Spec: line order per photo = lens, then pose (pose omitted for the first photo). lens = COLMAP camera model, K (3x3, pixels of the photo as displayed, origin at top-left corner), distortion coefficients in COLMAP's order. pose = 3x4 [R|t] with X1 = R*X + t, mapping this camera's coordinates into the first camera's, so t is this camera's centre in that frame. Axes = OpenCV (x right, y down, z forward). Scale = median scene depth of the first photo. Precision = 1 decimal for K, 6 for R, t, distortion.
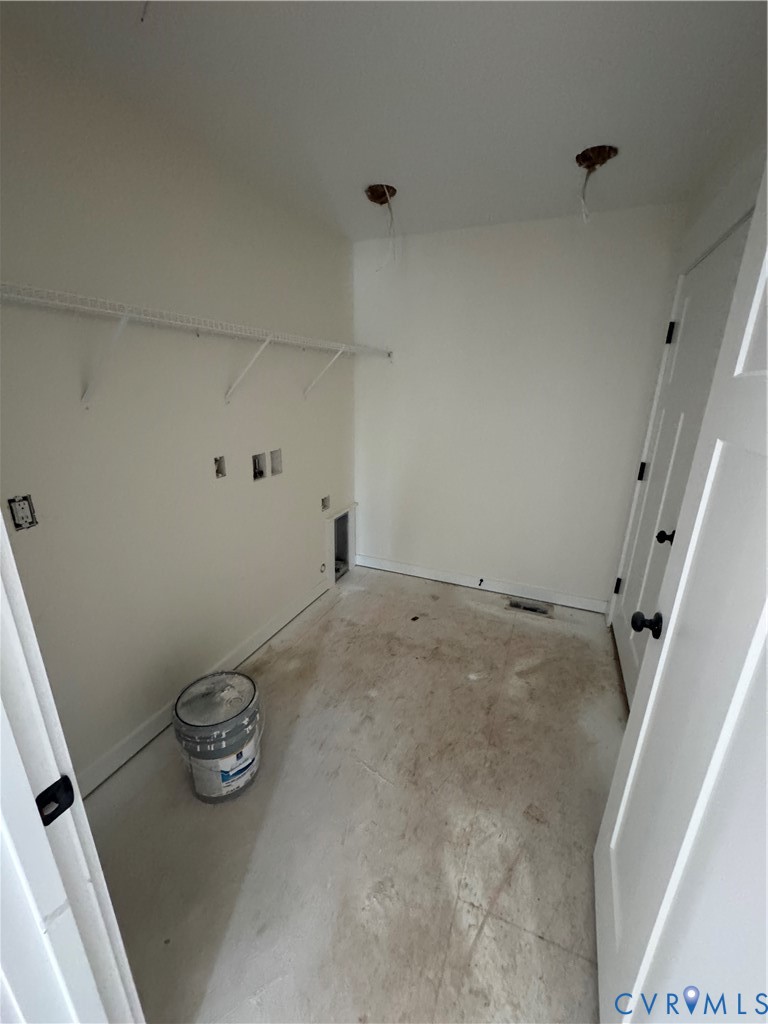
lens RADIAL K [[406.4, 0, 382.7], [0, 406.4, 512.1], [0, 0, 1]] dist [-0.003621, 0.000235]
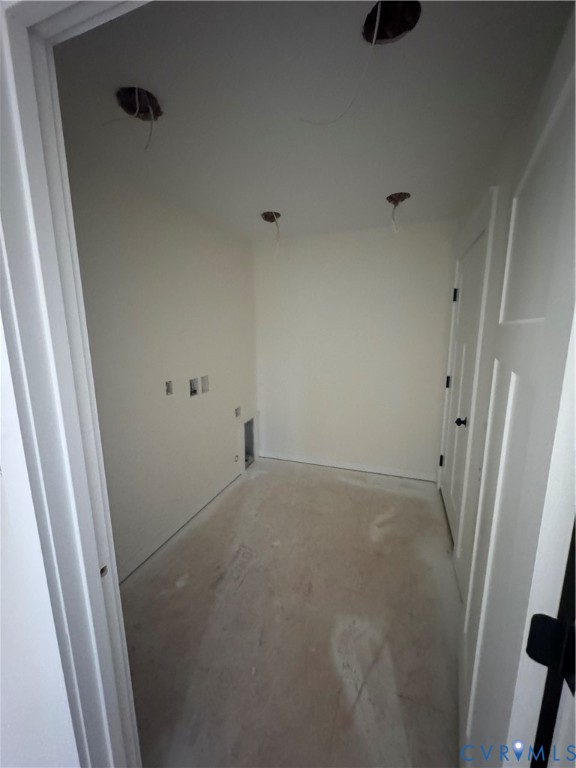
lens RADIAL K [[304.8, 0, 289.6], [0, 304.8, 383.8], [0, 0, 1]] dist [-0.003621, 0.000235]
pose [[0.998048, -0.033809, 0.052502, -0.014961], [0.040033, 0.991670, -0.122425, 0.024123], [-0.047926, 0.124288, 0.991088, -0.109382]]
